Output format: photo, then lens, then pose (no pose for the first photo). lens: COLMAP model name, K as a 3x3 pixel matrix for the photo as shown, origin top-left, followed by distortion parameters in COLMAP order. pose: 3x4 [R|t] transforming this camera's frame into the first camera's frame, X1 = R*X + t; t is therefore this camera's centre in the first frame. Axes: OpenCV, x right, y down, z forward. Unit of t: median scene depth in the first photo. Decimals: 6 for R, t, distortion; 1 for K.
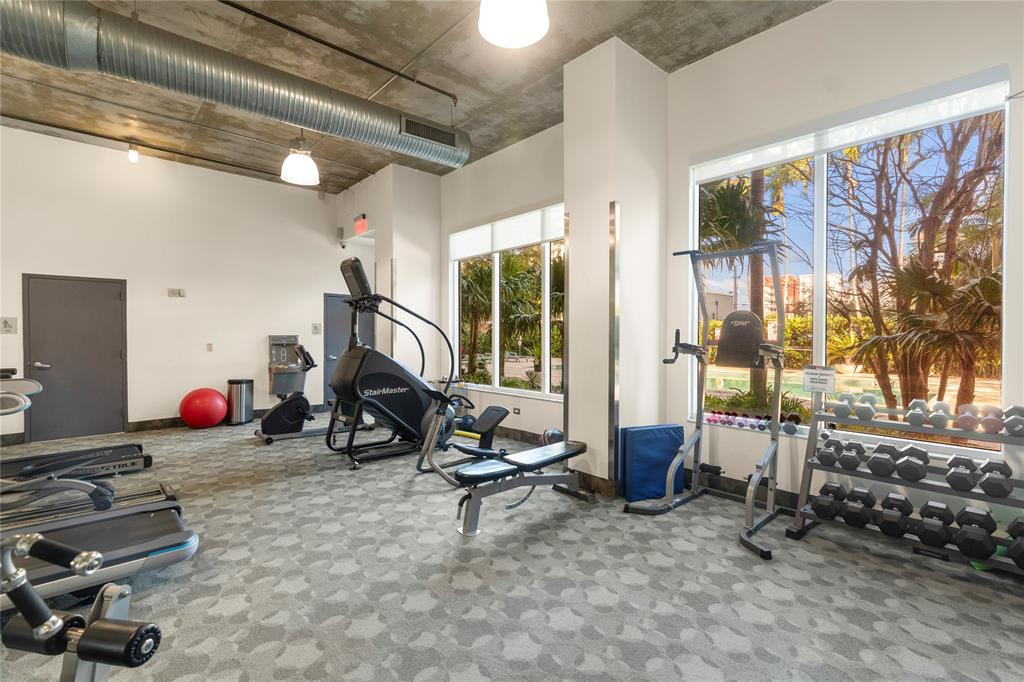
lens RADIAL K [[464.9, 0, 514.1], [0, 464.9, 339.9], [0, 0, 1]] dist [-0.016211, 0.000663]
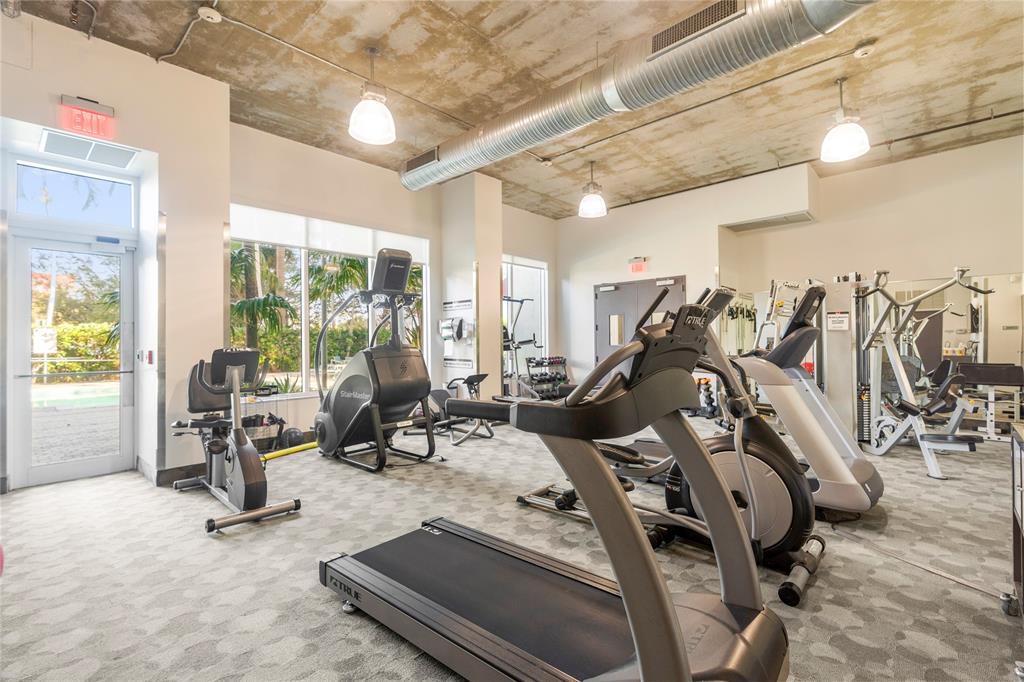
lens RADIAL K [[464.9, 0, 514.3], [0, 464.9, 343.1], [0, 0, 1]] dist [-0.016211, 0.000663]
pose [[-0.096088, 0.008449, 0.995337, -1.465681], [0.020651, 0.999766, -0.006493, 0.023212], [-0.995159, 0.019931, -0.096240, 0.974523]]
